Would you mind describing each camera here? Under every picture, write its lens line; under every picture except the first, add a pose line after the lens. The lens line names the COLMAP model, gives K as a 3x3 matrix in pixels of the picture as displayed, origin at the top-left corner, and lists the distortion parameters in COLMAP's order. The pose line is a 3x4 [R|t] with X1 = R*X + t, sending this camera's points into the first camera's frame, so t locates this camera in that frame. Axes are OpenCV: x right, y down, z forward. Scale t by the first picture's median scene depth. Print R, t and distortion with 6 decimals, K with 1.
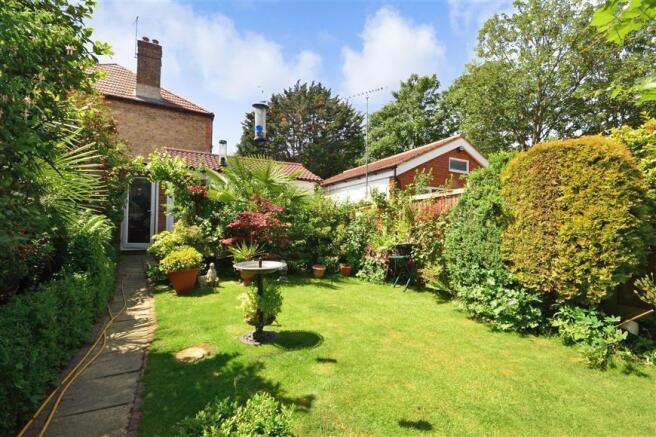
lens RADIAL K [[292.8, 0, 327.9], [0, 292.8, 220.4], [0, 0, 1]] dist [0.000636, -0.004662]
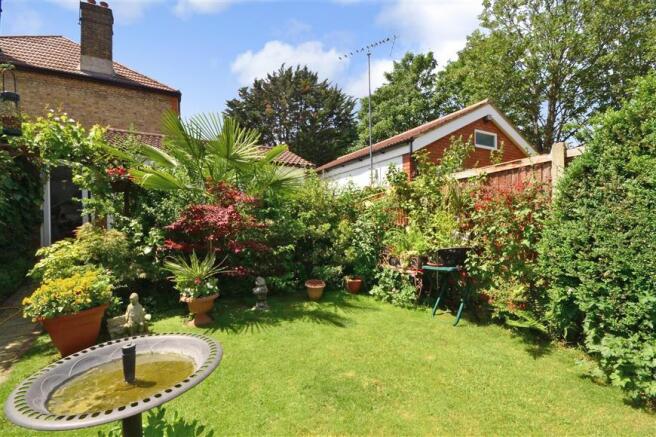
lens RADIAL K [[292.8, 0, 330.2], [0, 292.8, 221.3], [0, 0, 1]] dist [0.000636, -0.004662]
pose [[0.998723, -0.035083, 0.036350, -0.014283], [0.034312, 0.999177, 0.021631, 0.001734], [-0.037079, -0.020356, 0.999105, 0.307858]]
